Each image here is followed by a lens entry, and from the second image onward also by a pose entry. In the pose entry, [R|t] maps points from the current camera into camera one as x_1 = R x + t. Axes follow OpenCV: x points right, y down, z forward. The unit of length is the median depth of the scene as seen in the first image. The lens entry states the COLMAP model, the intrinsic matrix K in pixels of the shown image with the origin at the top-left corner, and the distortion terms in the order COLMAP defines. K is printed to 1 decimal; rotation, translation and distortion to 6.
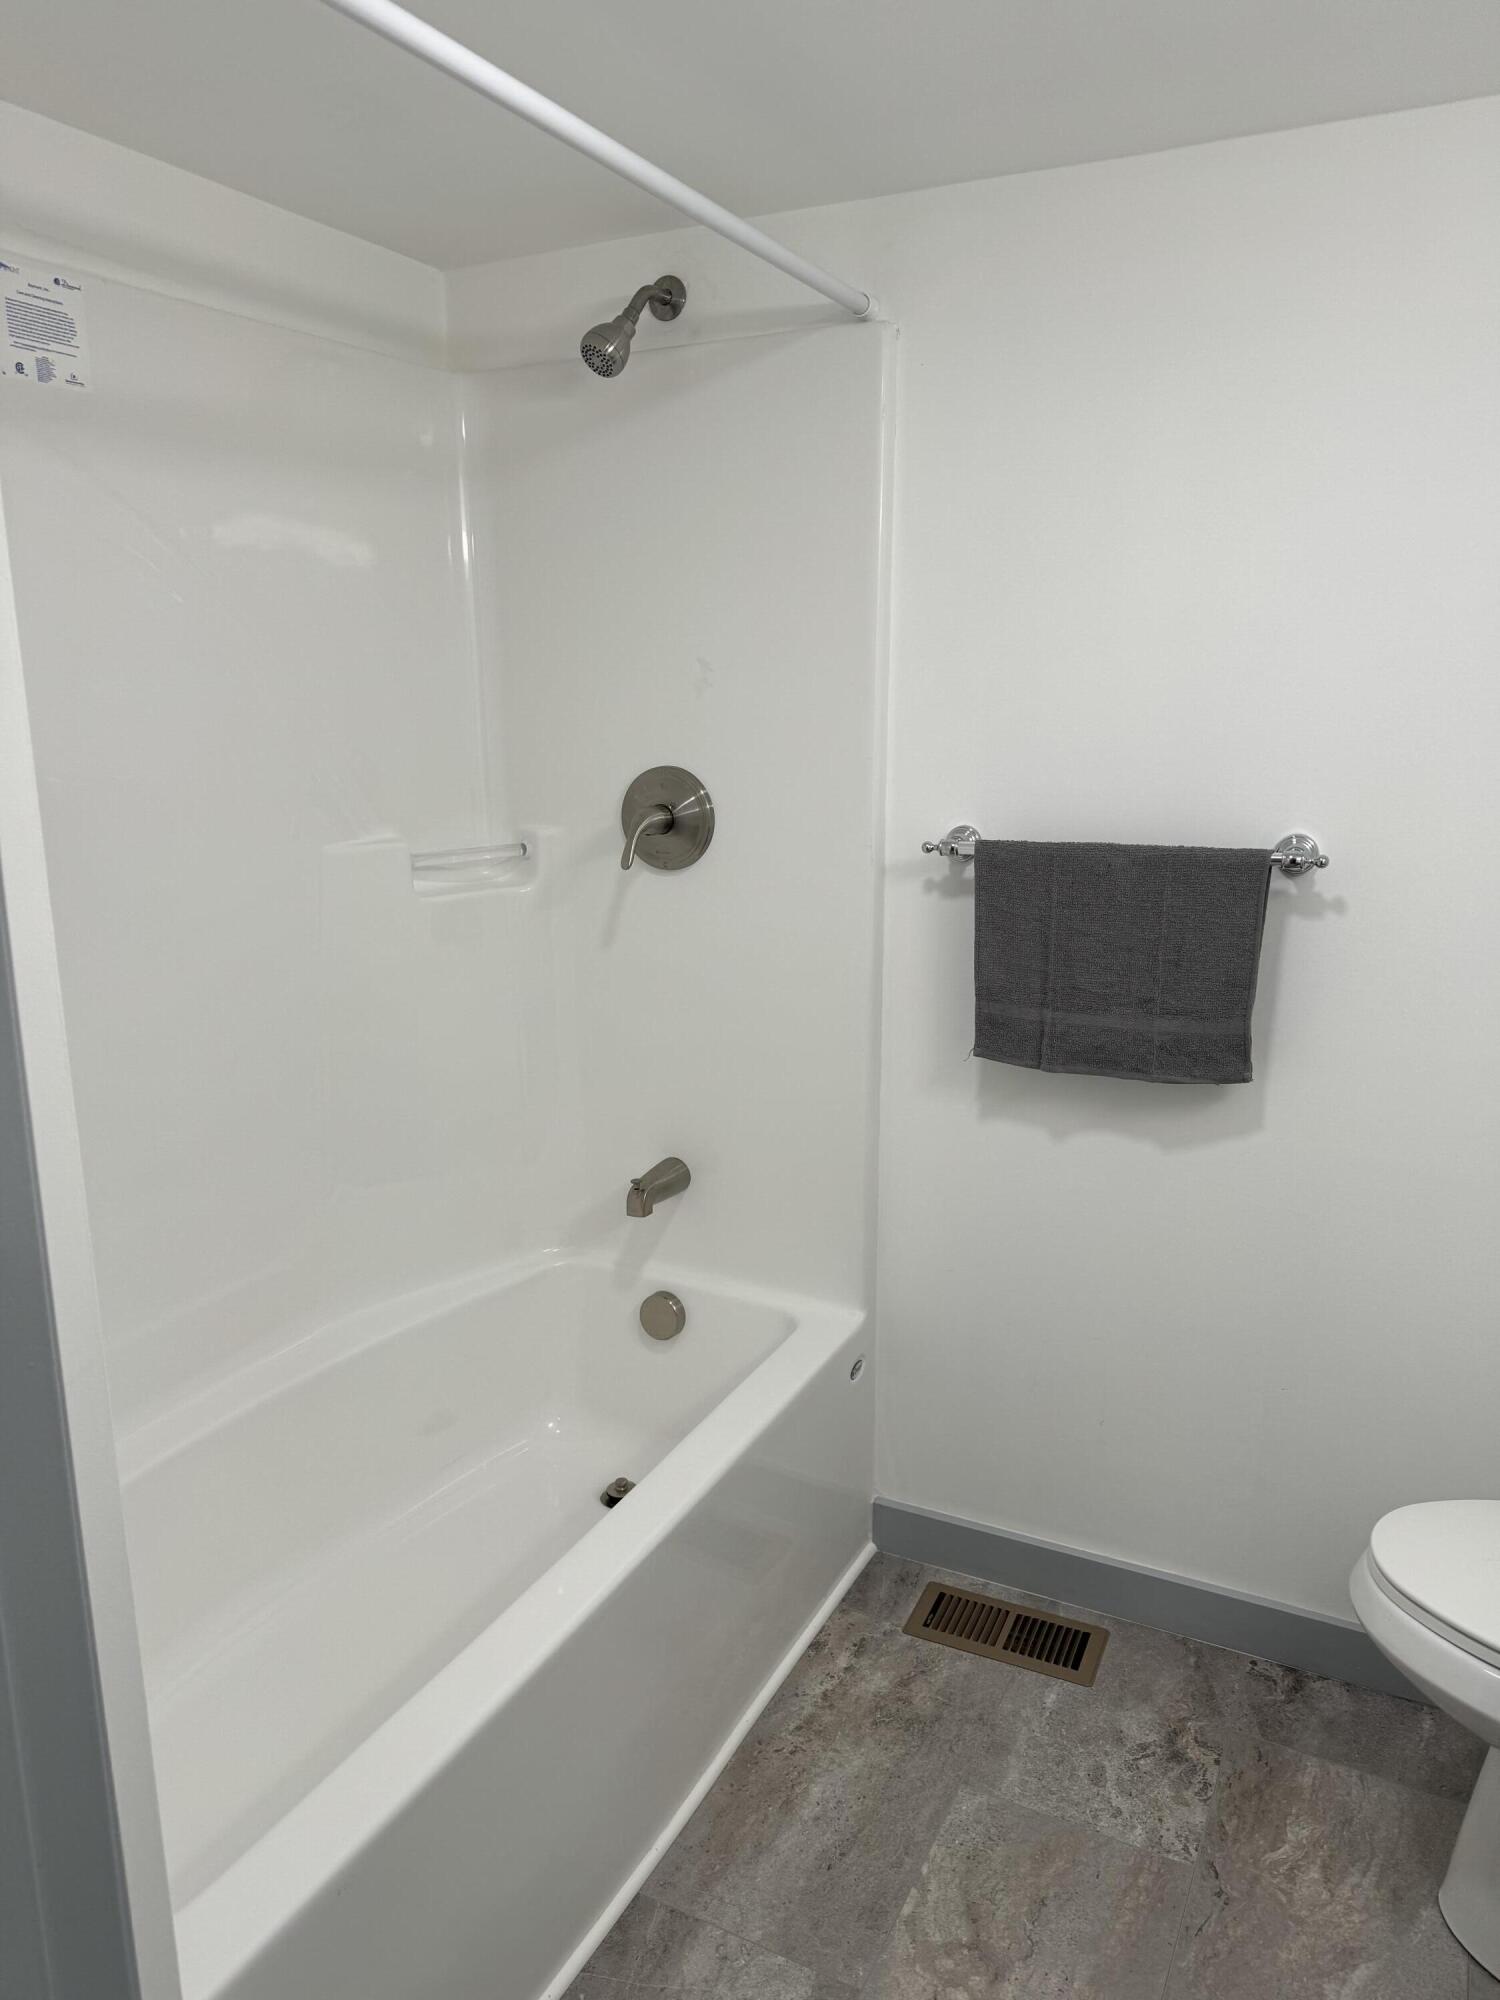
lens RADIAL K [[1426.2, 0, 717.8], [0, 1426.2, 1010.0], [0, 0, 1]] dist [0.028643, -0.031319]
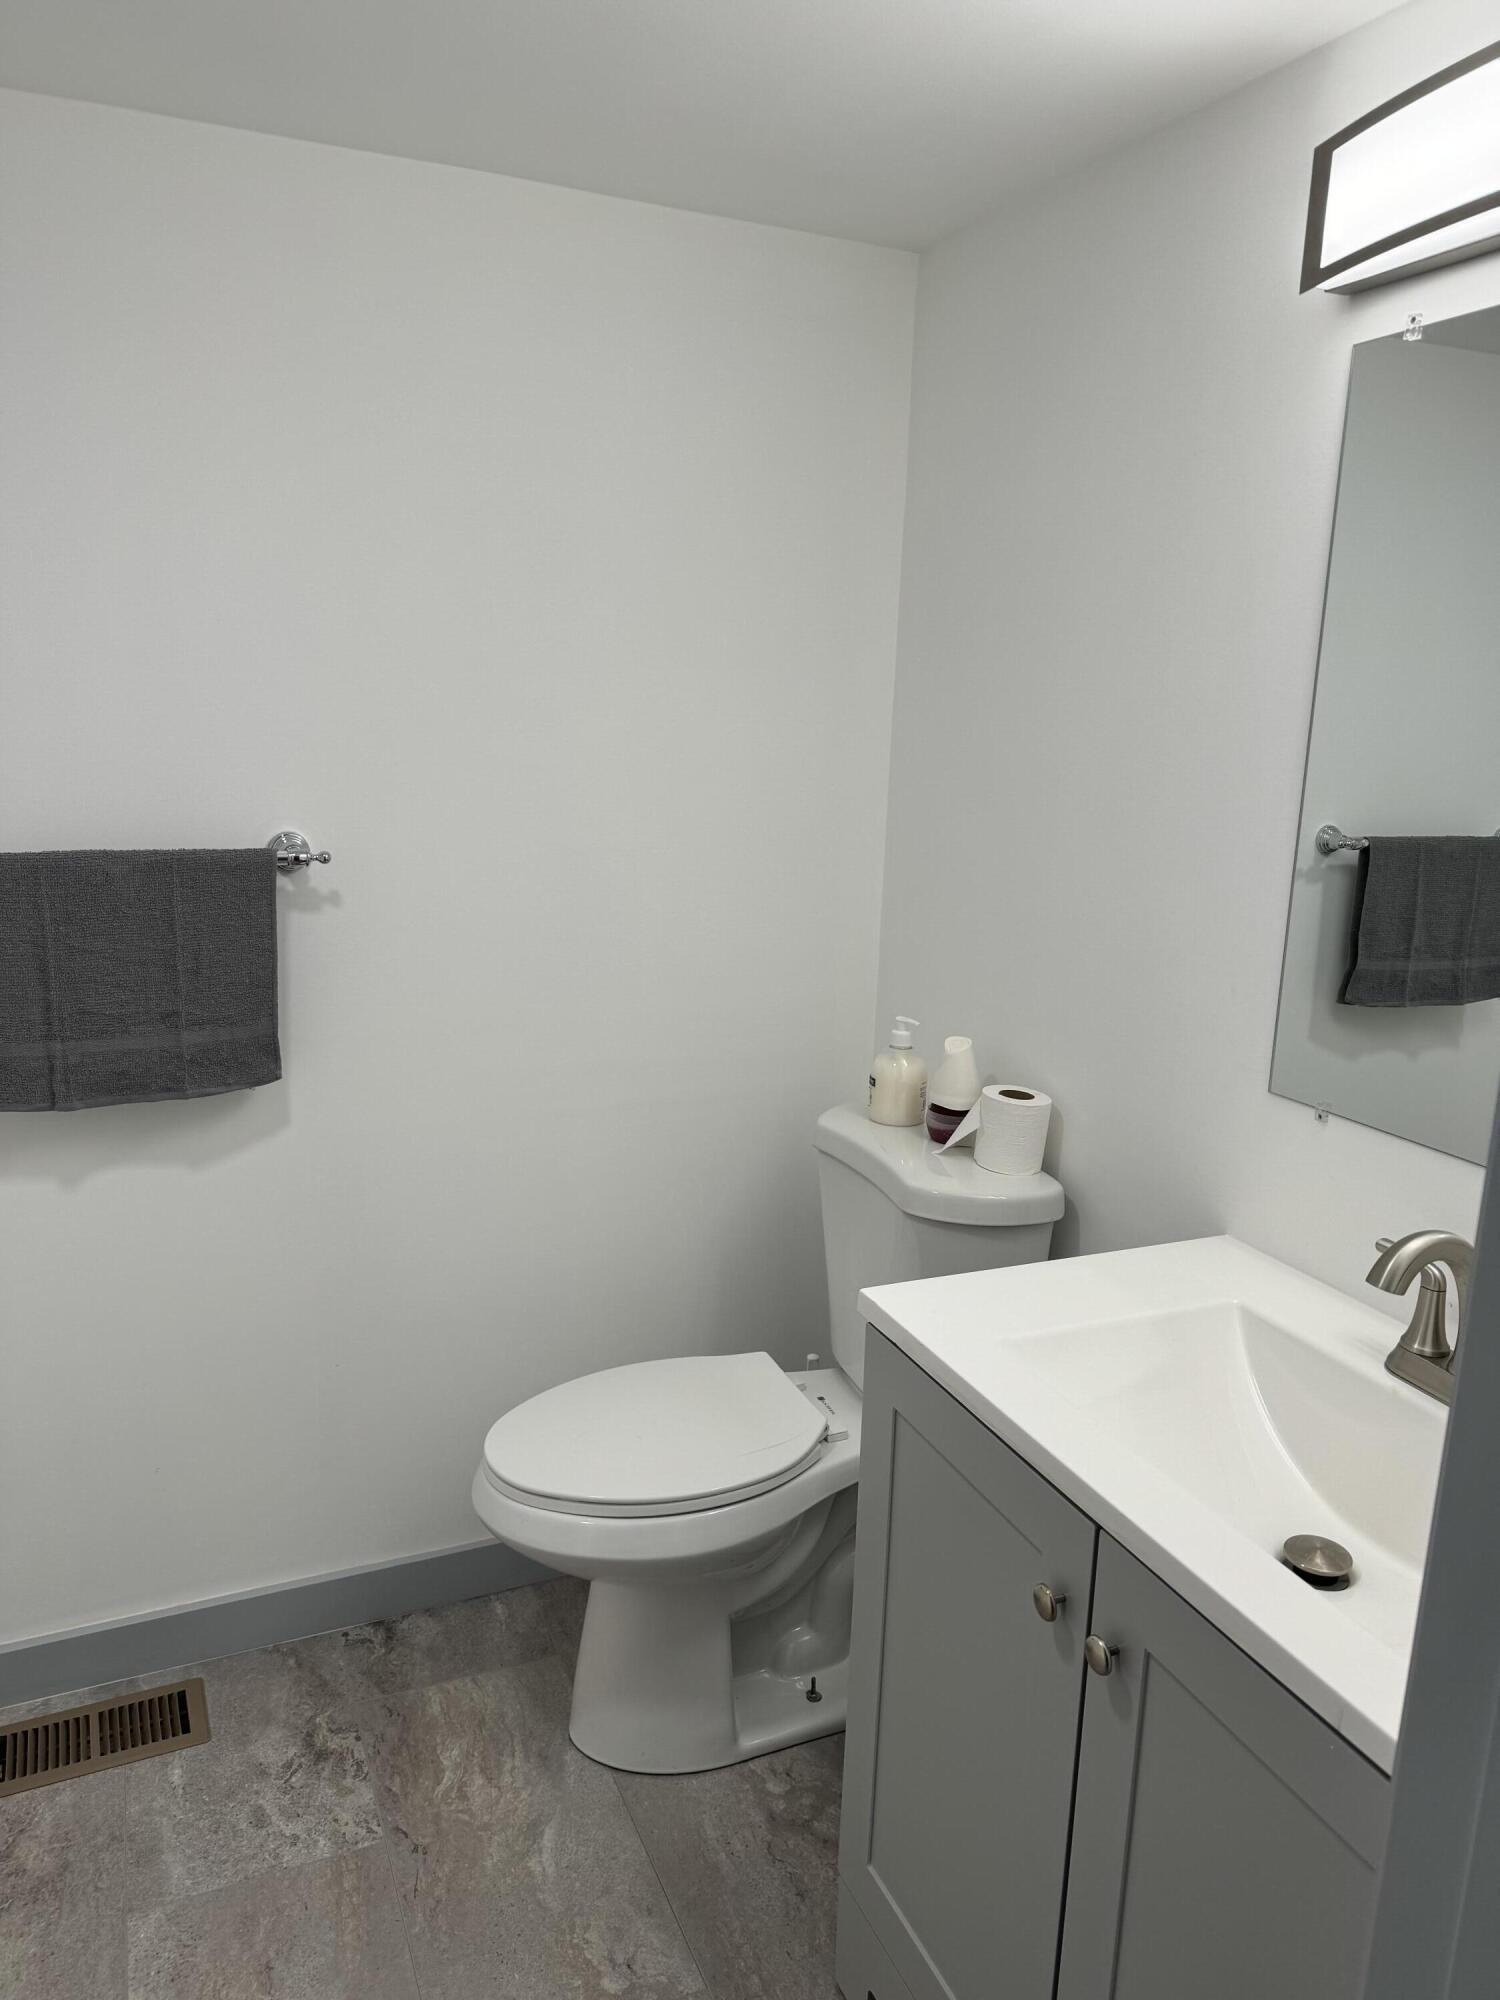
lens RADIAL K [[1426.2, 0, 742.8], [0, 1426.2, 1016.6], [0, 0, 1]] dist [0.028643, -0.031319]
pose [[0.621308, -0.145374, 0.769963, -0.191999], [0.139737, 0.987444, 0.073677, -0.021716], [-0.771005, 0.061816, 0.633821, 0.105073]]
